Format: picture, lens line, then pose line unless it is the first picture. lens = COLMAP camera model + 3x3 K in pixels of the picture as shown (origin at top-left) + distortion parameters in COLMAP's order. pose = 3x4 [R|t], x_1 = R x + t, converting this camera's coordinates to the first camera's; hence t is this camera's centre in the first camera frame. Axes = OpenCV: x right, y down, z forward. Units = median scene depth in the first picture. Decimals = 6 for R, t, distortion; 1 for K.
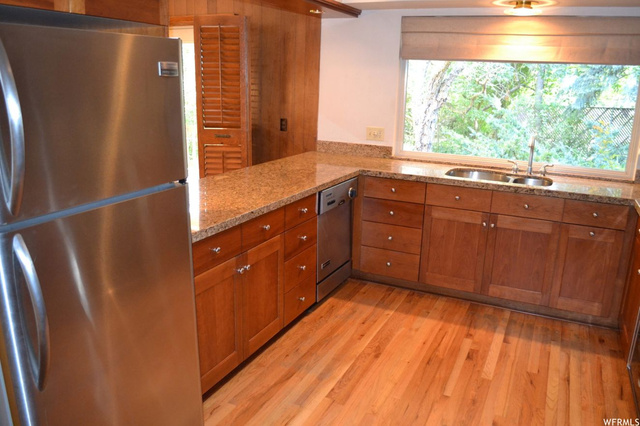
lens RADIAL K [[512.8, 0, 320.0], [0, 512.8, 213.0], [0, 0, 1]] dist [-0.080375, 0.010611]
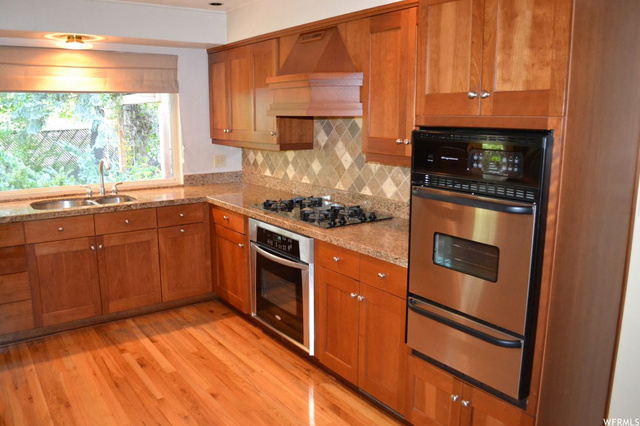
lens RADIAL K [[512.8, 0, 320.0], [0, 512.8, 213.0], [0, 0, 1]] dist [-0.080375, 0.010611]
pose [[0.478255, -0.193684, 0.856597, -0.325530], [0.233220, 0.968366, 0.088745, -0.029879], [-0.846688, 0.157333, 0.508297, 0.073715]]
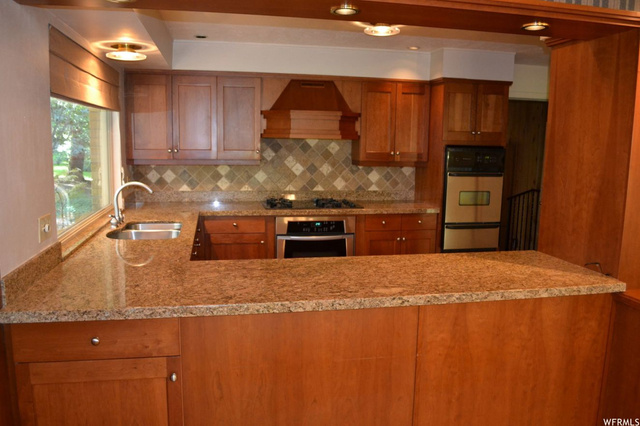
lens RADIAL K [[512.8, 0, 320.0], [0, 512.8, 213.0], [0, 0, 1]] dist [-0.080375, 0.010611]
pose [[-0.603419, -0.155457, 0.782124, -0.620734], [0.166622, 0.934583, 0.314311, -0.378148], [-0.779822, 0.319980, -0.538043, 1.373938]]
